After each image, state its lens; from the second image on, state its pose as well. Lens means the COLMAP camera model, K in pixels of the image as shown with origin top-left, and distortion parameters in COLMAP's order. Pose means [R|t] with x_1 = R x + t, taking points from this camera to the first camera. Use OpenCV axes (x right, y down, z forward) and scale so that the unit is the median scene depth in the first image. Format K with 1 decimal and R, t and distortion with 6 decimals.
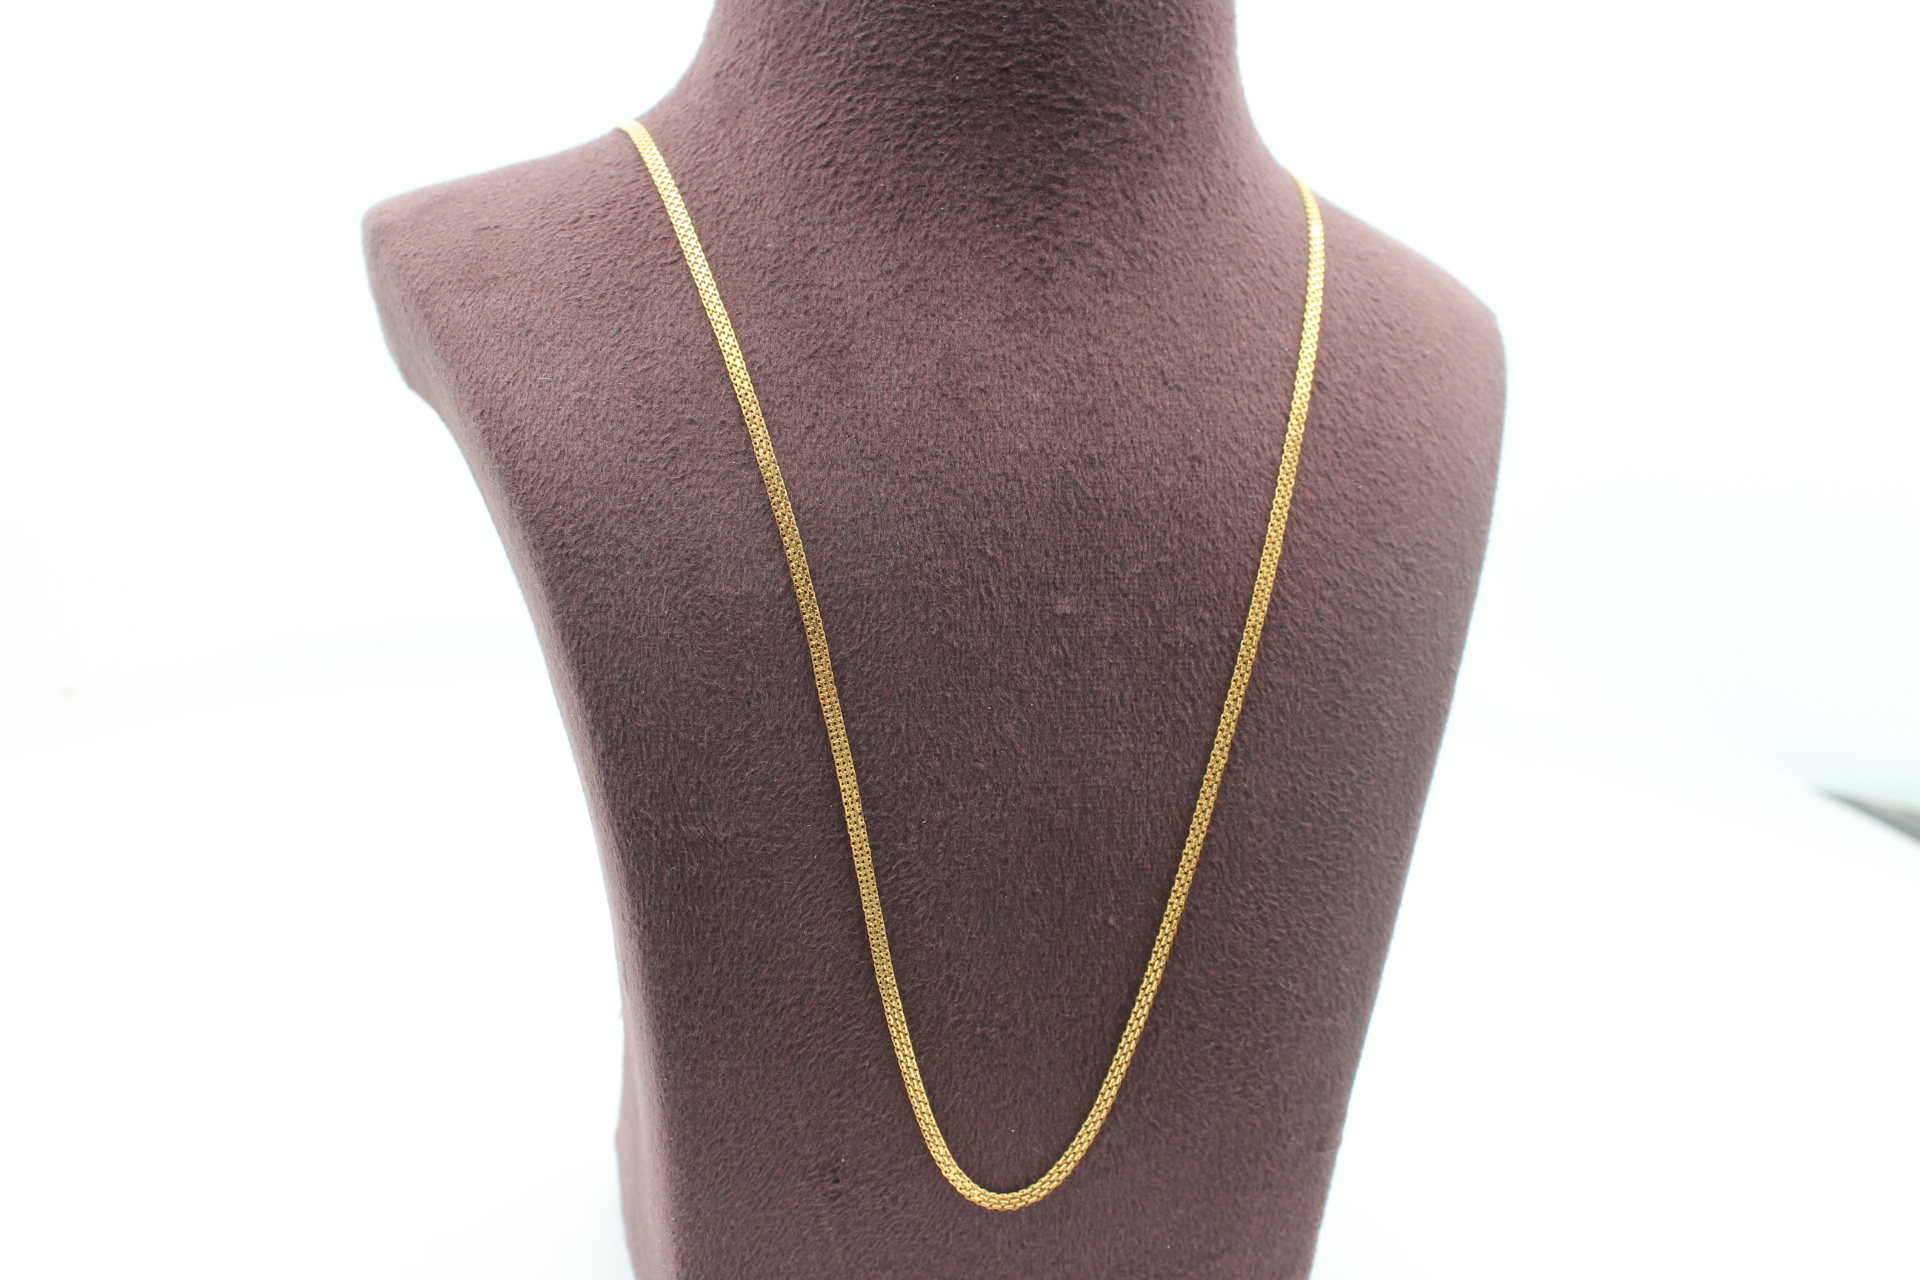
lens RADIAL K [[1907.0, 0, 960.0], [0, 1907.0, 640.0], [0, 0, 1]] dist [-0.150742, 0.153513]
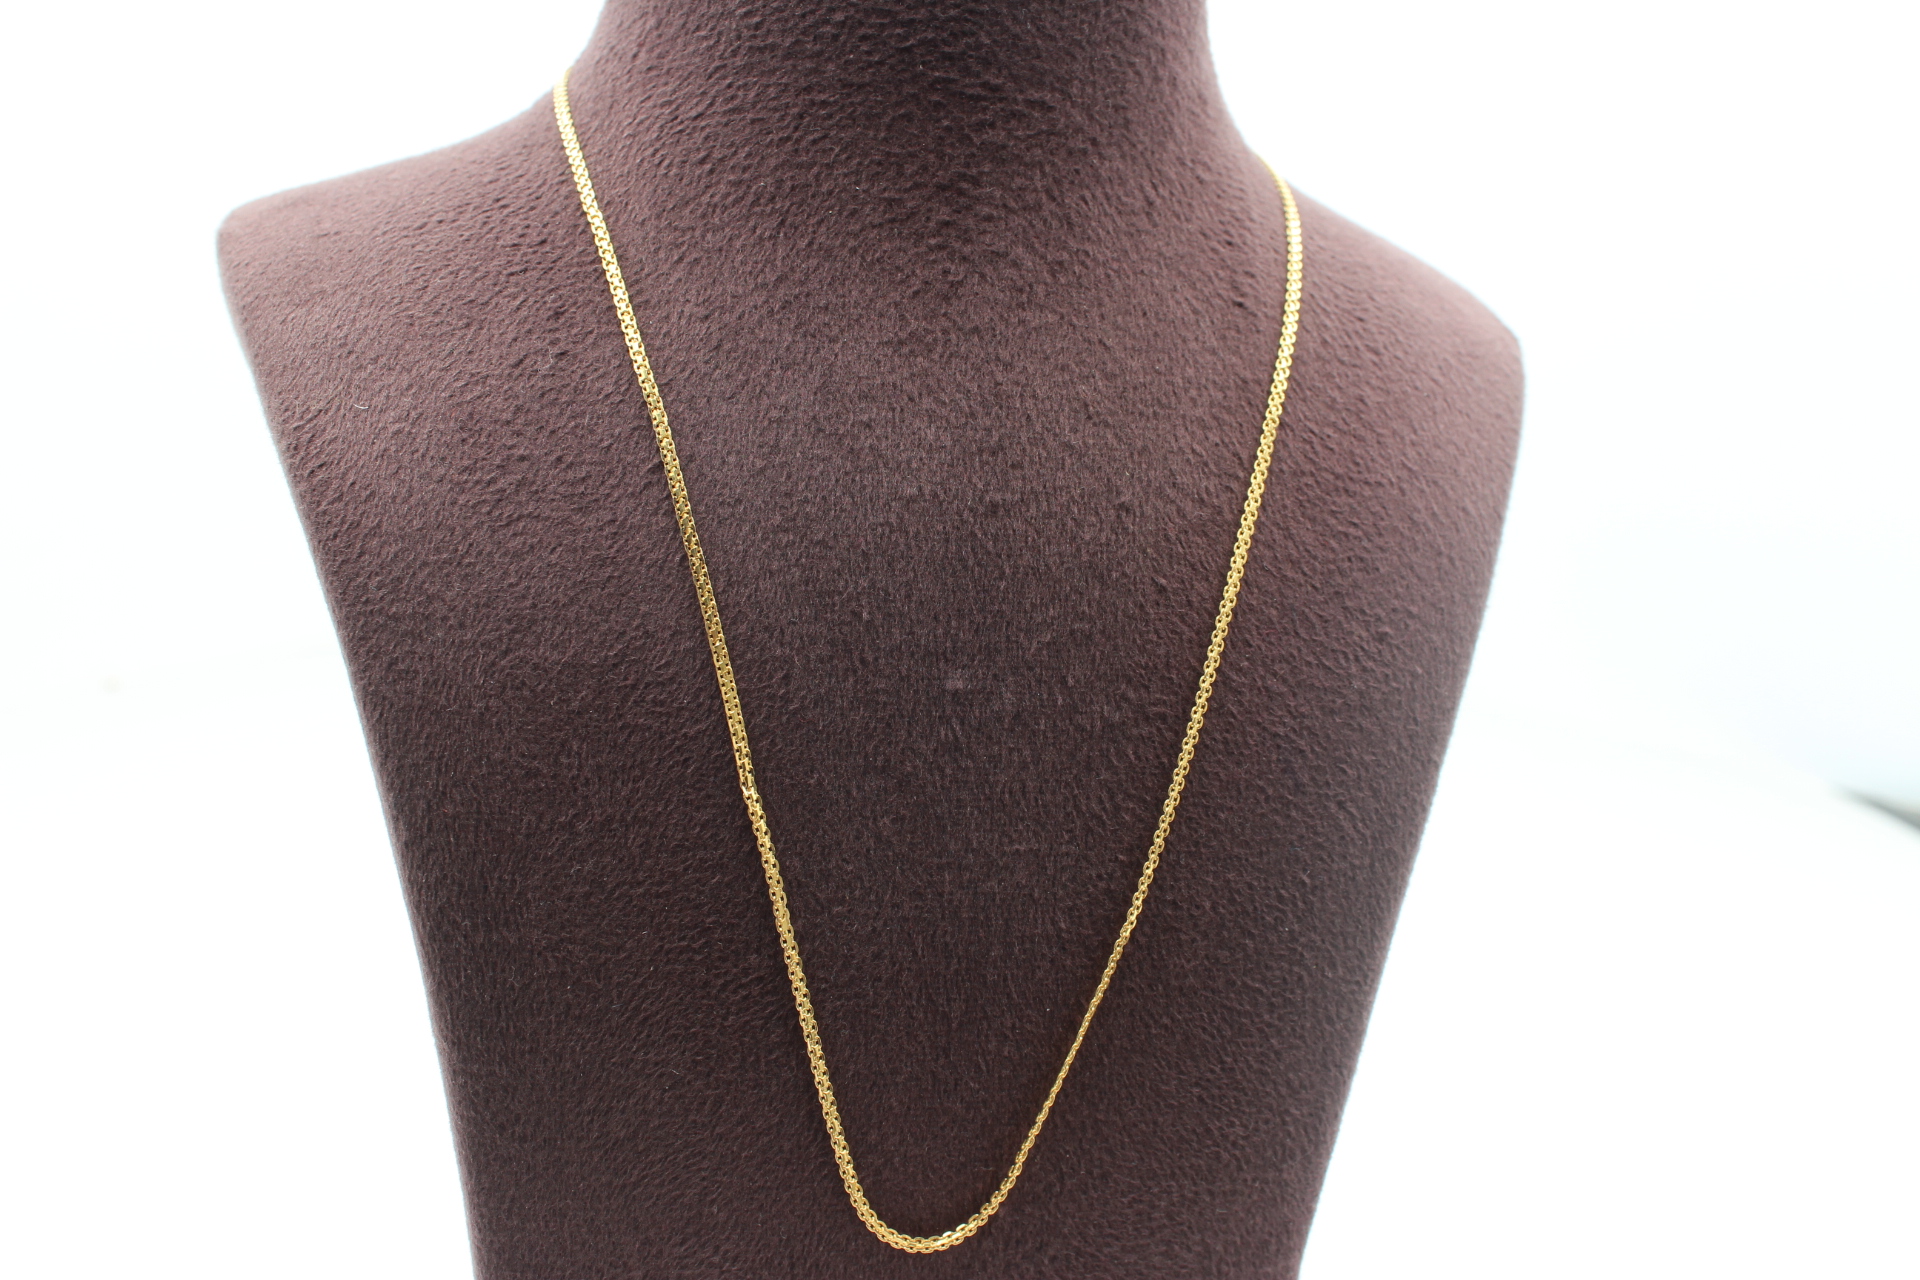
lens RADIAL K [[1907.0, 0, 960.0], [0, 1907.0, 640.0], [0, 0, 1]] dist [-0.150742, 0.153513]
pose [[0.997398, 0.019072, -0.069520, 0.112285], [-0.019451, 0.999799, -0.004772, -0.031003], [0.069415, 0.006111, 0.997569, 0.150035]]
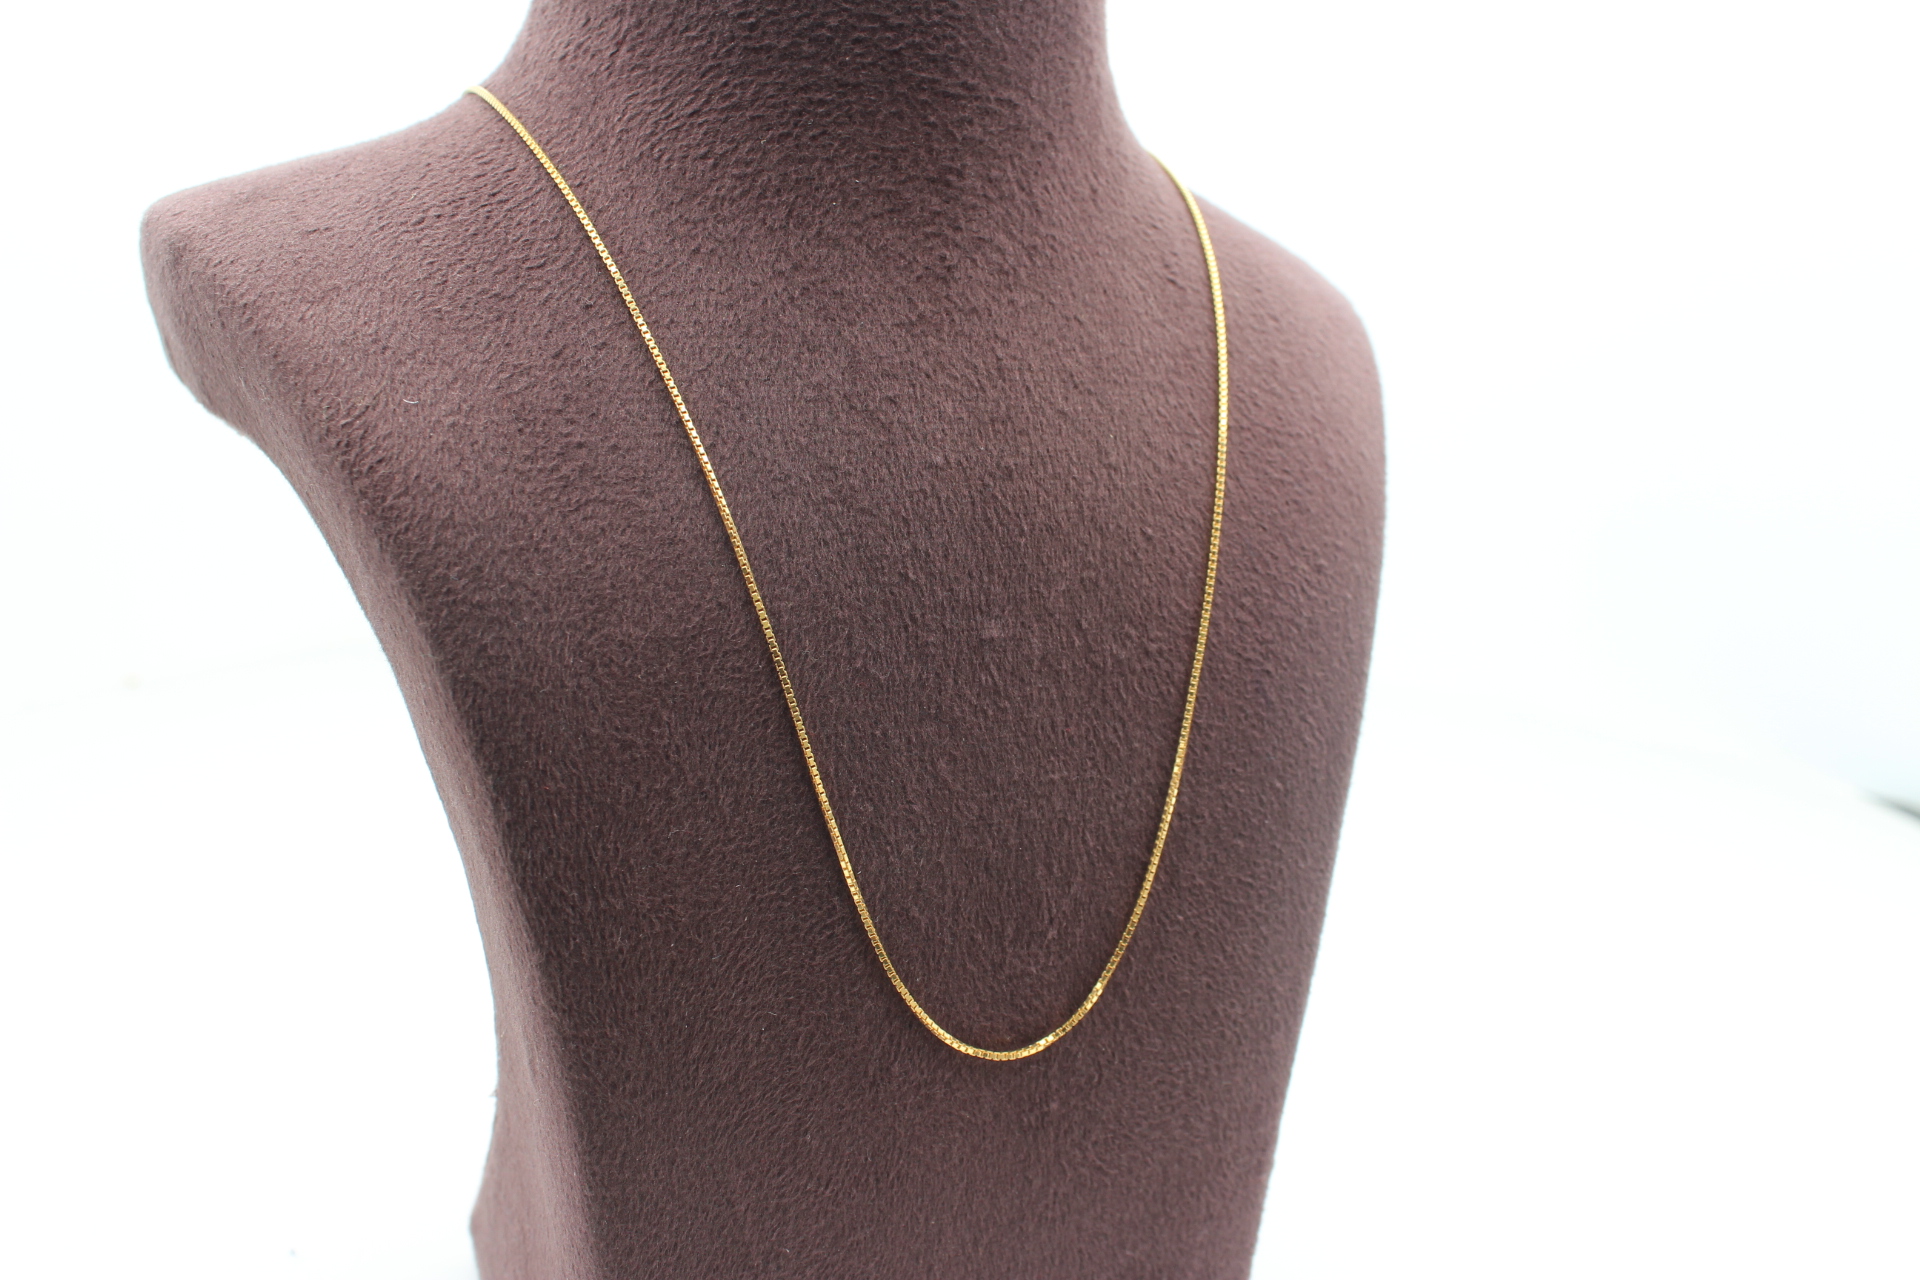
lens RADIAL K [[1907.0, 0, 960.0], [0, 1907.0, 640.0], [0, 0, 1]] dist [-0.150742, 0.153513]
pose [[0.981460, -0.049210, 0.185240, -0.129939], [0.046441, 0.998735, 0.019260, -0.030861], [-0.185953, -0.010301, 0.982505, 0.083313]]
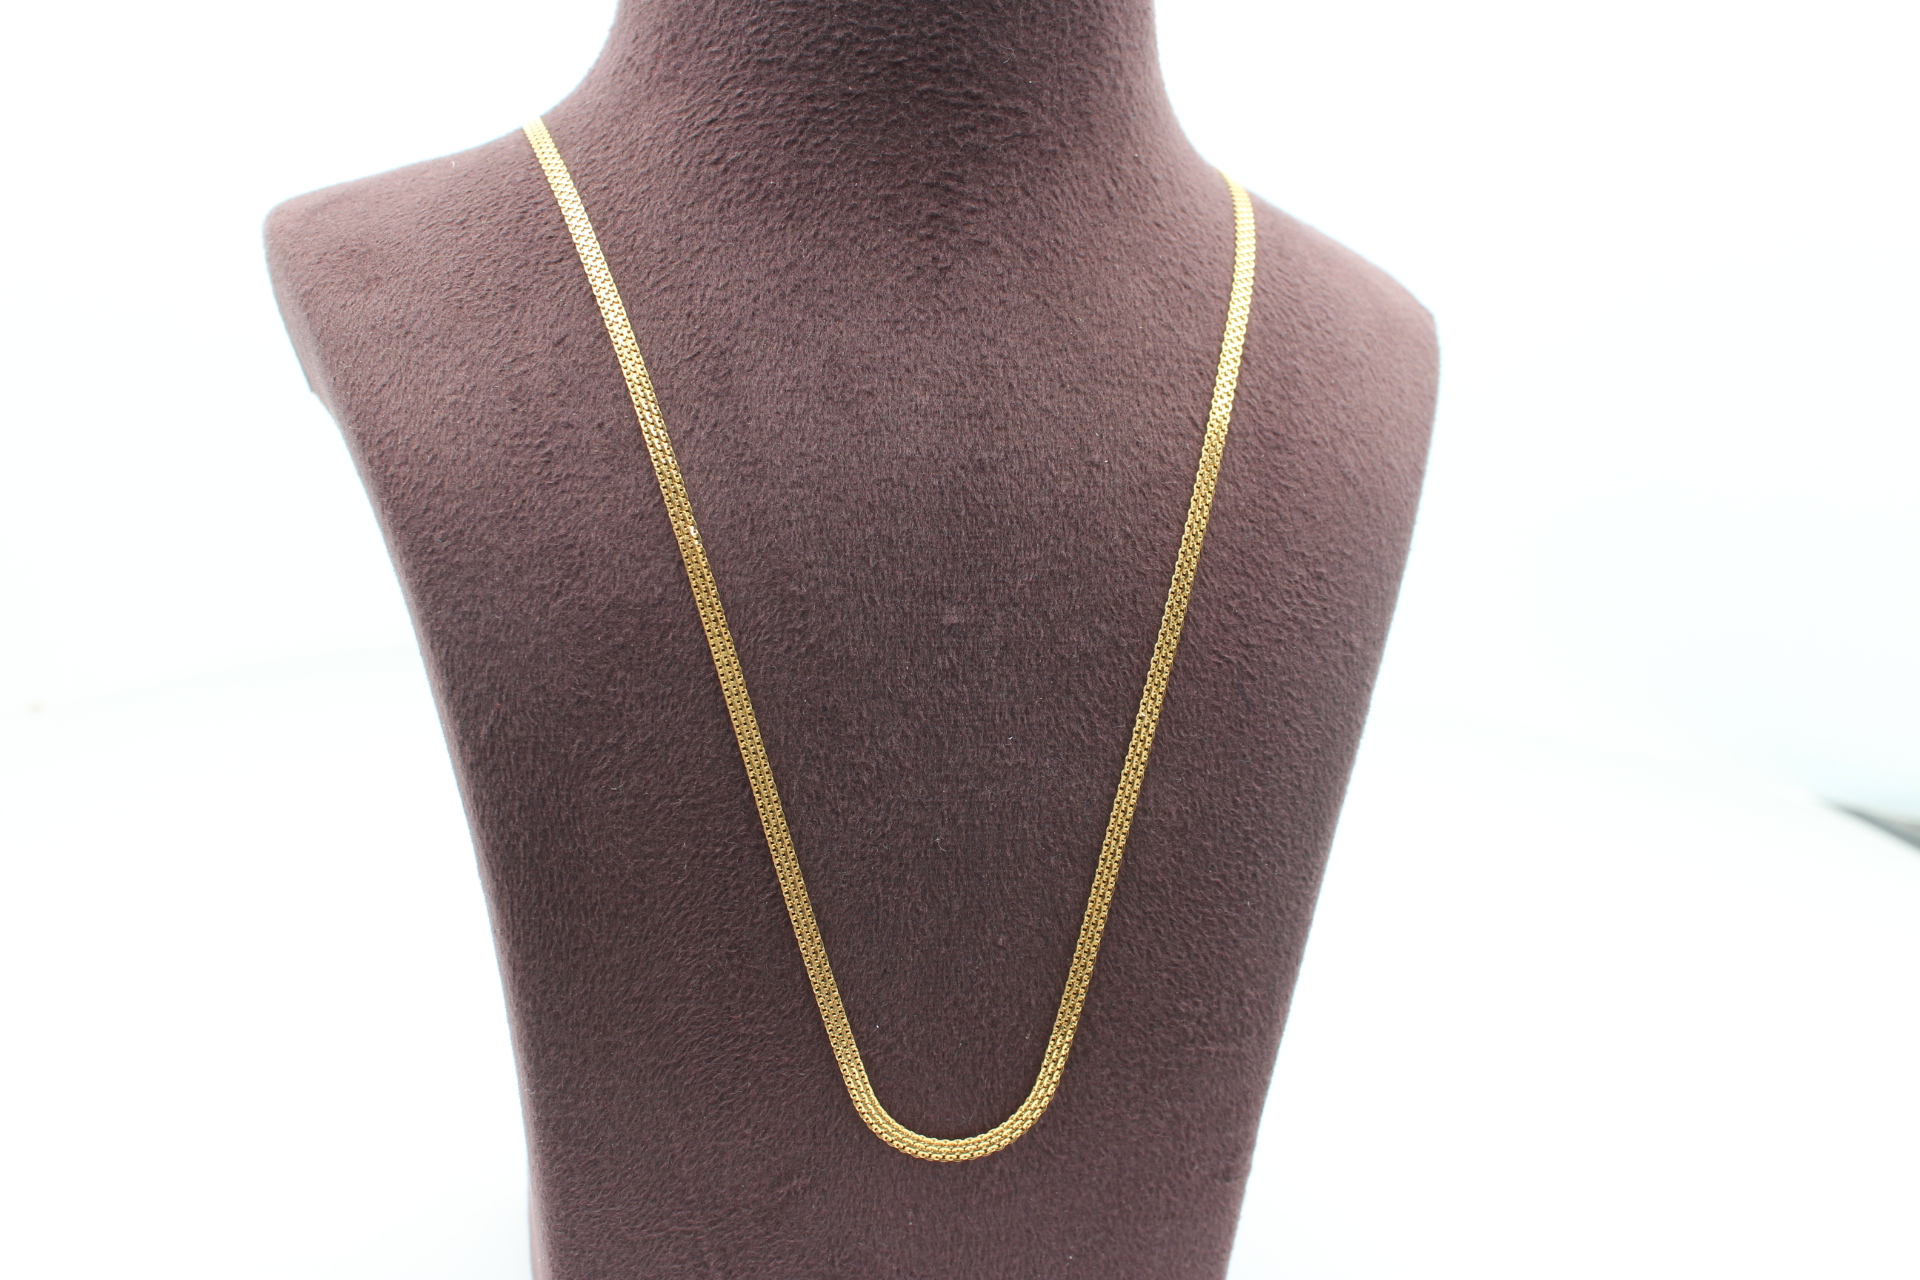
lens RADIAL K [[1907.0, 0, 960.0], [0, 1907.0, 640.0], [0, 0, 1]] dist [-0.150742, 0.153513]
pose [[0.999692, 0.004873, -0.024346, 0.080490], [-0.004925, 0.999986, -0.002094, -0.003385], [0.024336, 0.002213, 0.999701, 0.030713]]
